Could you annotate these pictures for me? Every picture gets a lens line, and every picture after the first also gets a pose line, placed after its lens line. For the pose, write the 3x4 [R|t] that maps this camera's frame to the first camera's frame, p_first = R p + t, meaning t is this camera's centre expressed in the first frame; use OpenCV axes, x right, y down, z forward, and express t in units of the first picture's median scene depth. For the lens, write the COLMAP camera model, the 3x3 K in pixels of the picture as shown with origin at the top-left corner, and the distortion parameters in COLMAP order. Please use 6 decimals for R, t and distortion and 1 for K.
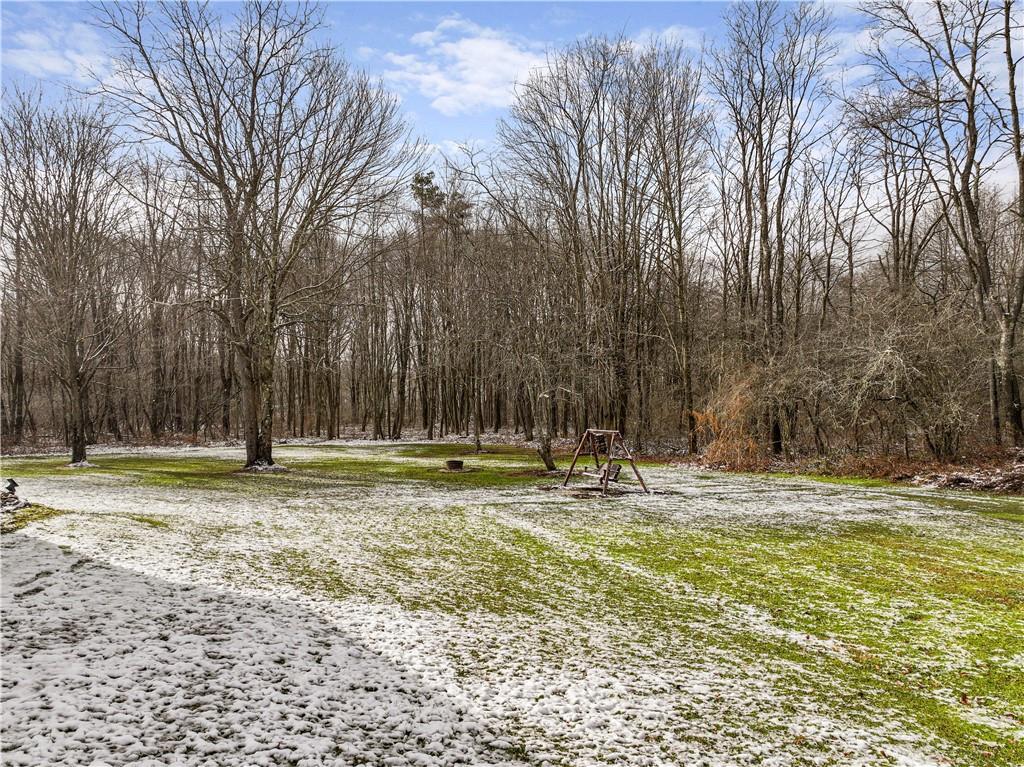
lens RADIAL K [[718.7, 0, 512.1], [0, 718.7, 384.9], [0, 0, 1]] dist [0.005226, 0.002976]
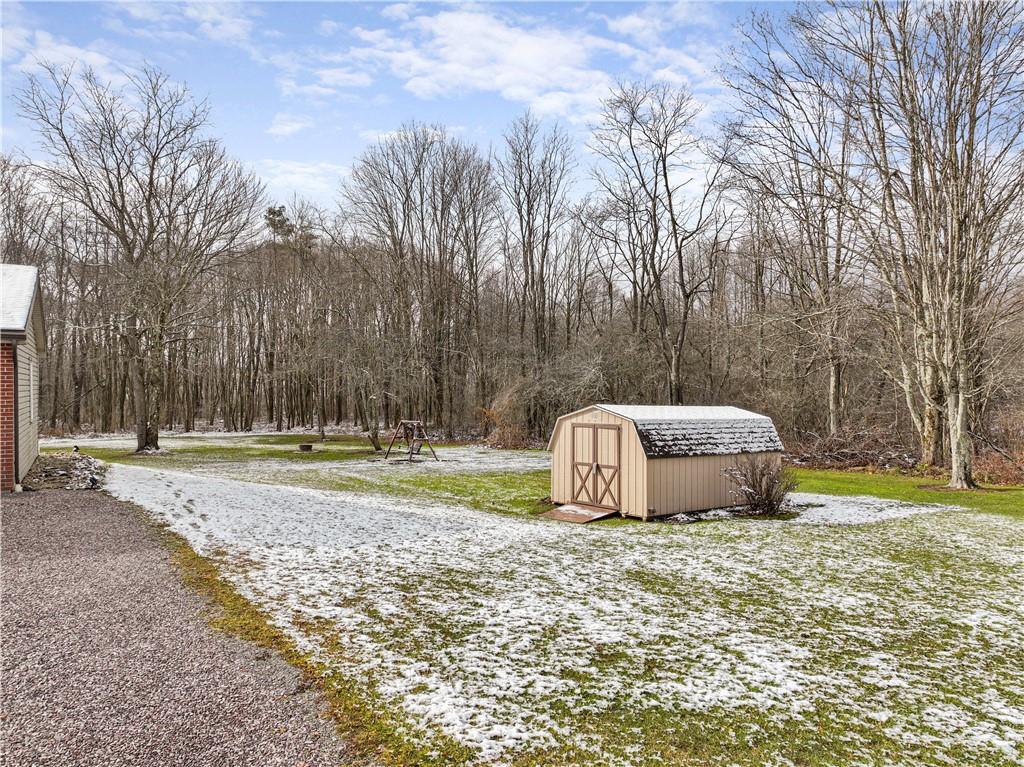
lens RADIAL K [[718.7, 0, 516.8], [0, 718.7, 386.3], [0, 0, 1]] dist [0.005226, 0.002976]
pose [[0.975371, 0.005898, 0.220491, 0.006484], [-0.008259, 0.999918, 0.009786, -0.017127], [-0.220416, -0.011366, 0.975340, -0.329073]]
